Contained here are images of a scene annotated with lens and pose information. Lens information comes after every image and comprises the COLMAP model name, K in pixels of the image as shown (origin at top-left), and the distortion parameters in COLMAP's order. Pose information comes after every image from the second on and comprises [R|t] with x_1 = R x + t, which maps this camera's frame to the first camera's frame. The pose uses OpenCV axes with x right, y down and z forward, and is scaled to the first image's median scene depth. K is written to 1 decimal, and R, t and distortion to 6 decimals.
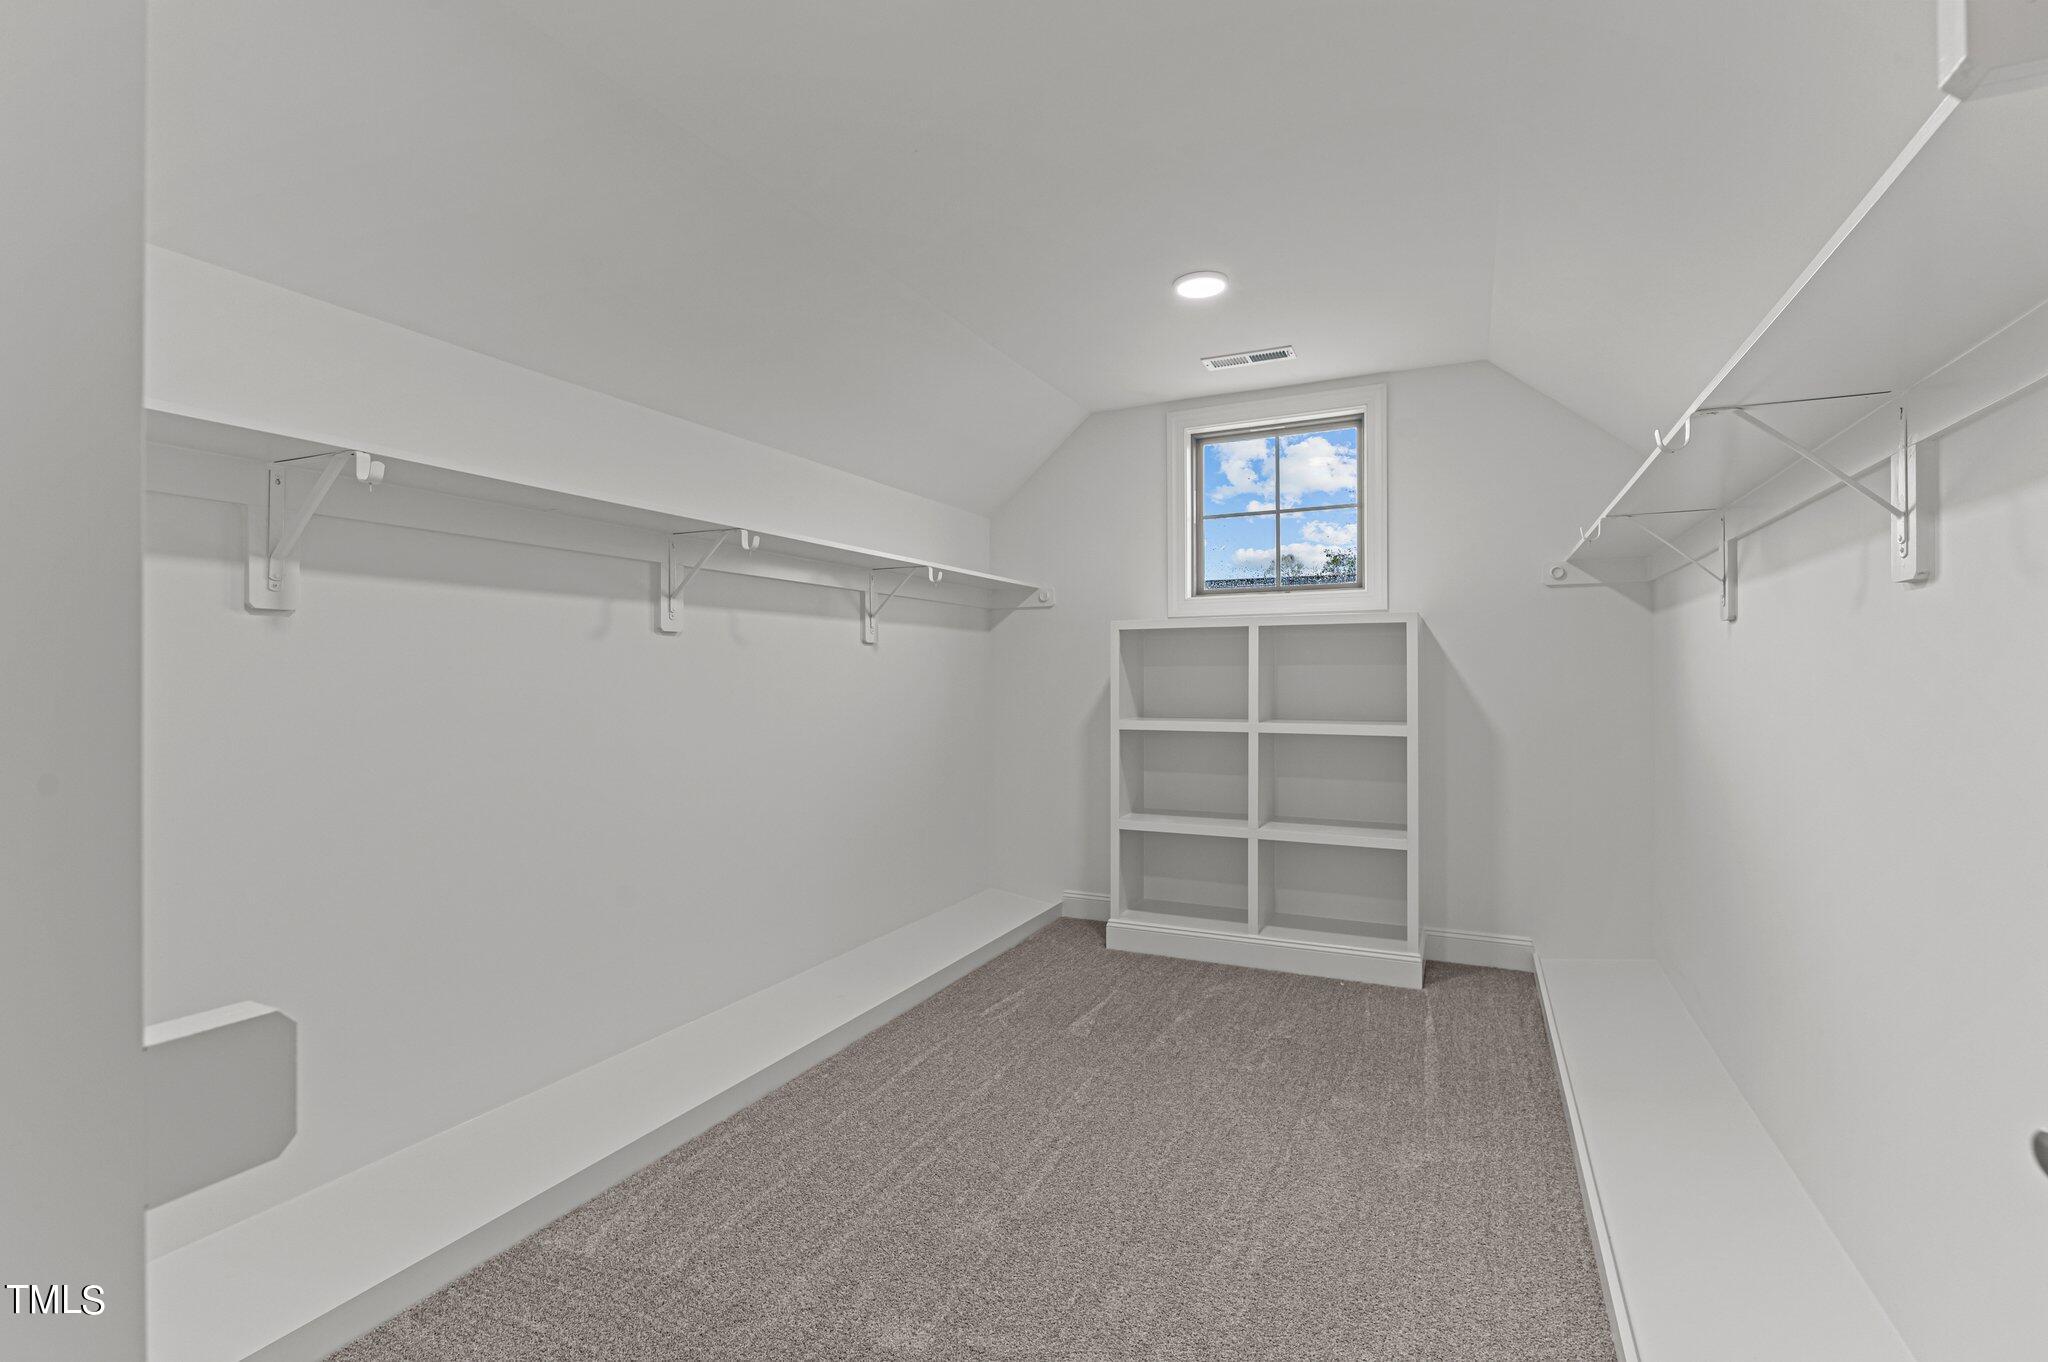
lens RADIAL K [[974.8, 0, 1023.3], [0, 974.8, 673.4], [0, 0, 1]] dist [0.000424, 0.000003]
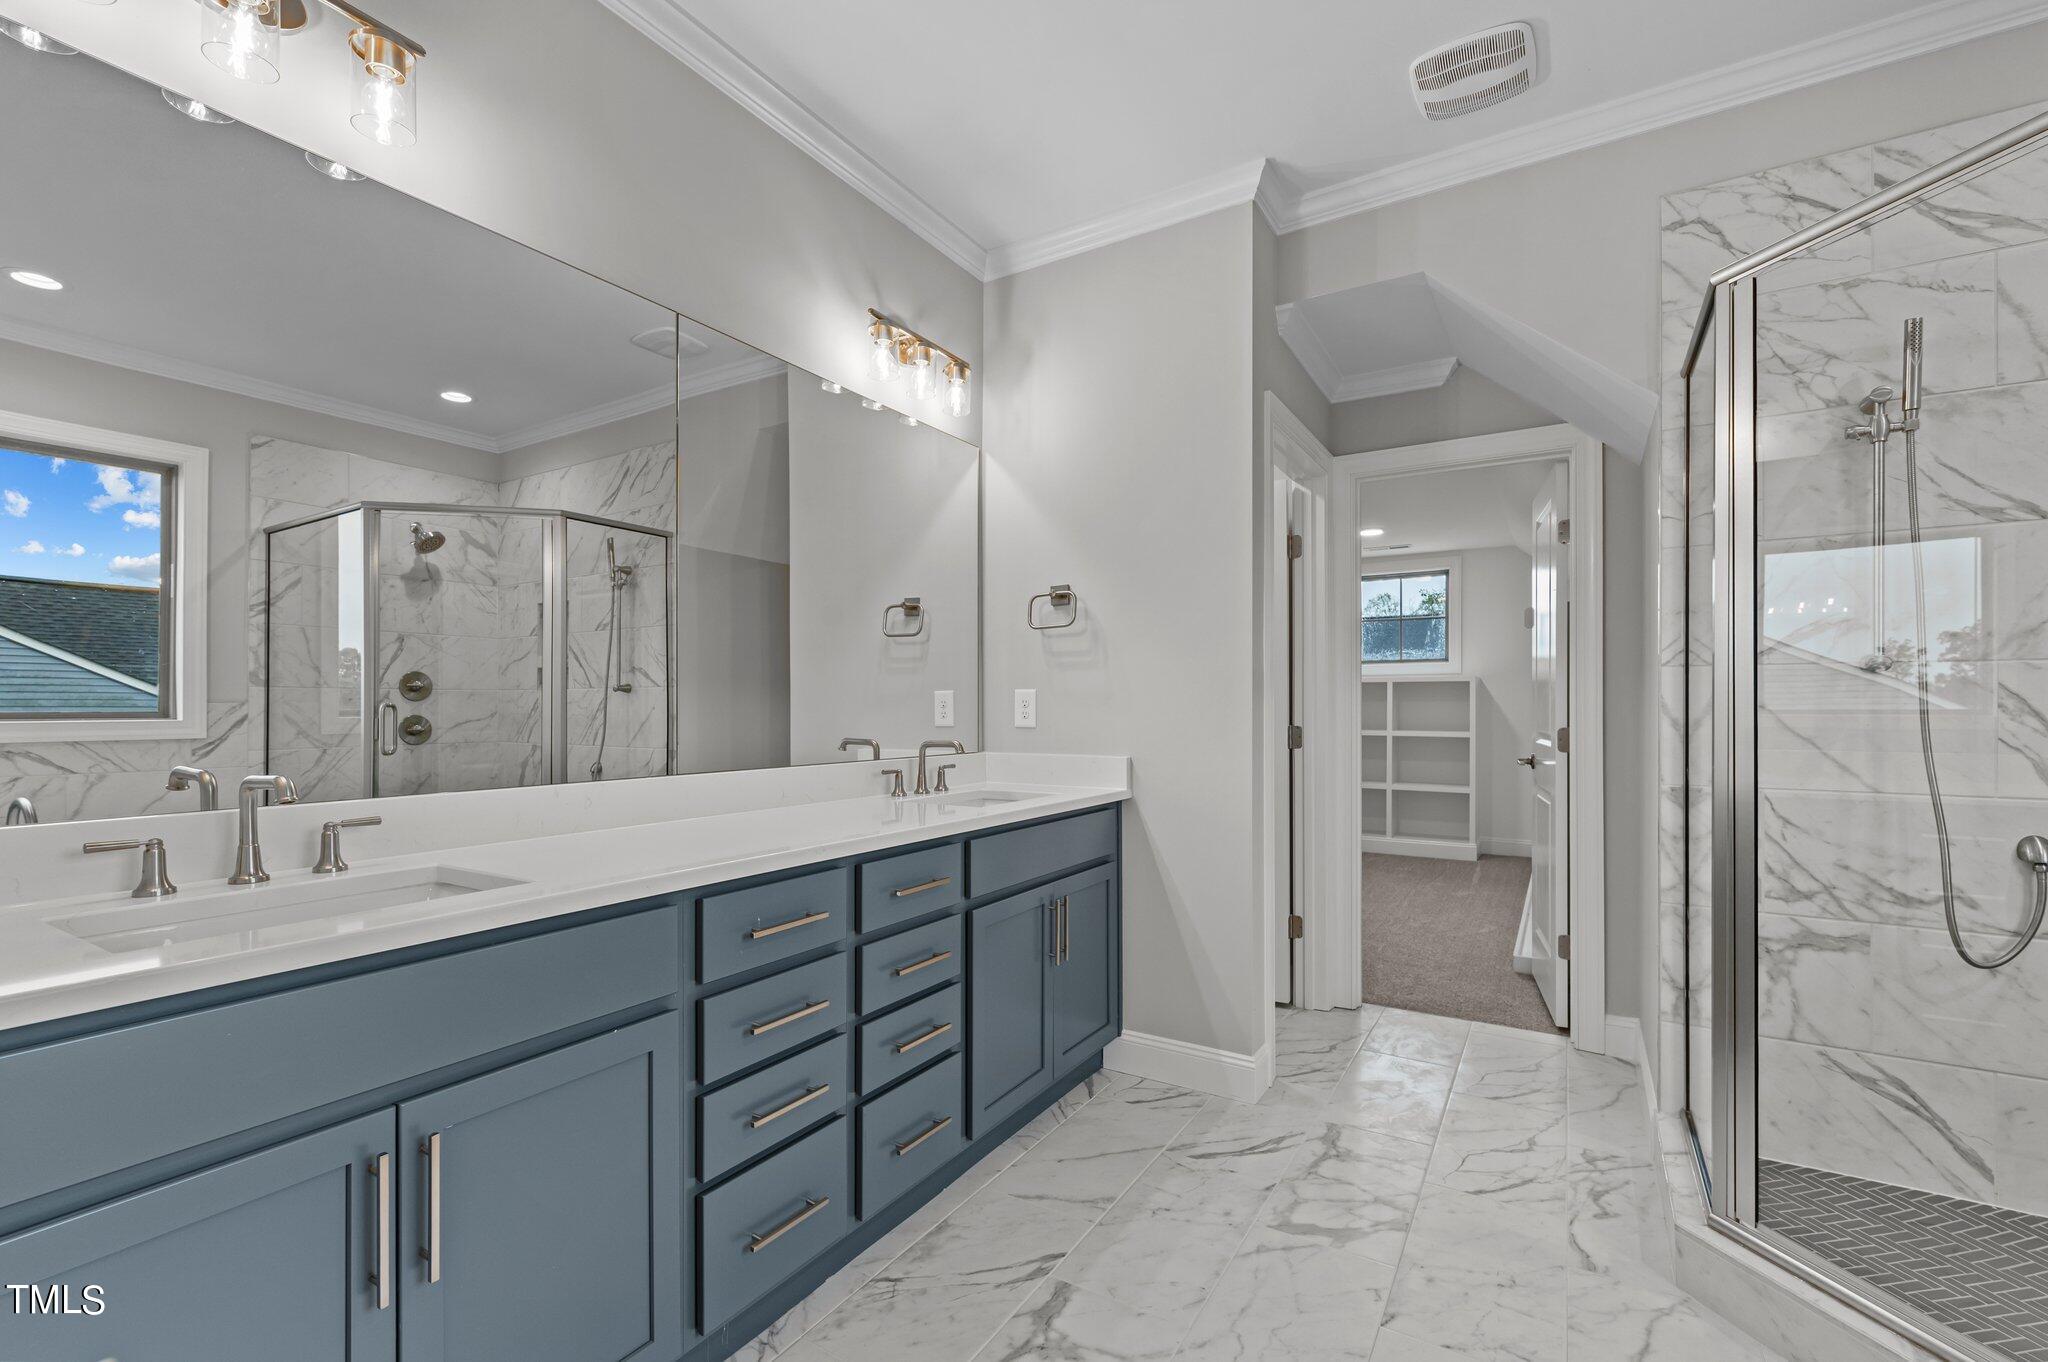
lens RADIAL K [[889.4, 0, 1021.8], [0, 889.4, 701.7], [0, 0, 1]] dist [0.001648, -0.000335]
pose [[0.992812, 0.003891, -0.119621, -0.291503], [-0.003652, 0.999991, 0.002214, -0.010236], [0.119628, -0.001761, 0.992817, -0.891683]]
